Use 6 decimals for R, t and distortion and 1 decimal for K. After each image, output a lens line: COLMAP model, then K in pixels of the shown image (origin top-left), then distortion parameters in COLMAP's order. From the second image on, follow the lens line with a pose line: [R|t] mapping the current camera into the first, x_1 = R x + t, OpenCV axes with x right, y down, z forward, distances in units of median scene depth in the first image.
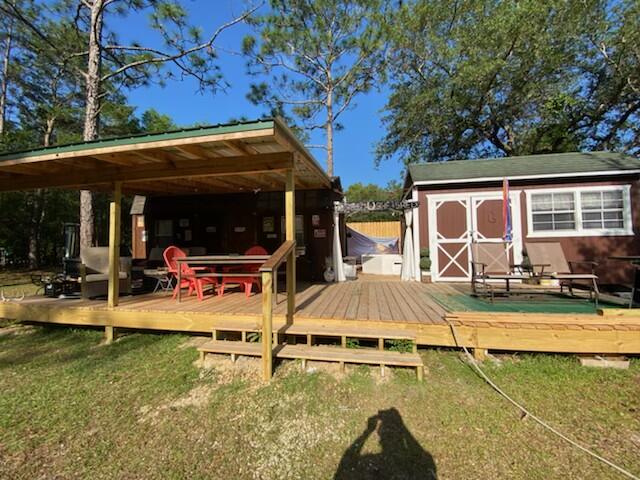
lens RADIAL K [[255.5, 0, 318.7], [0, 255.5, 240.8], [0, 0, 1]] dist [0.000666, 0.000026]
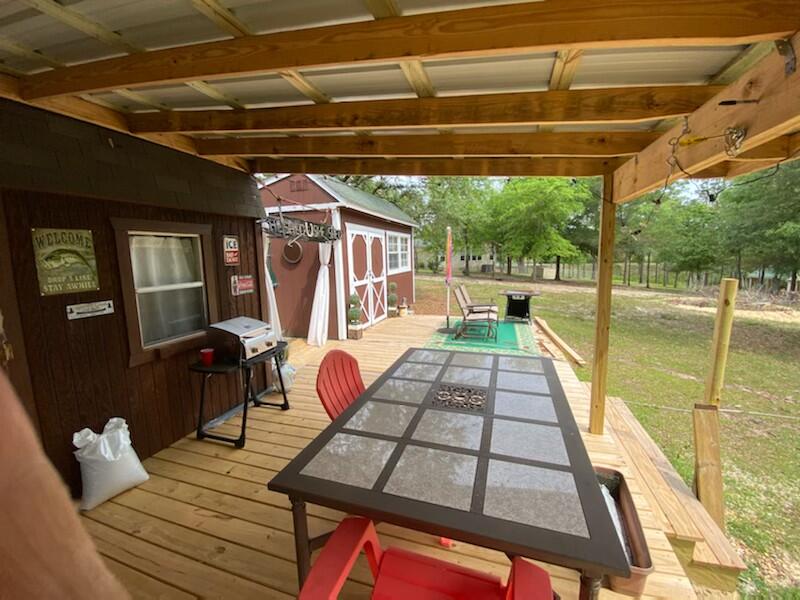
lens RADIAL K [[319.4, 0, 400.8], [0, 319.4, 297.0], [0, 0, 1]] dist [0.000666, 0.000026]
pose [[0.116878, -0.114514, 0.986522, -0.488329], [-0.021401, 0.992809, 0.117779, -0.078737], [-0.992916, -0.034878, 0.113587, 0.744023]]
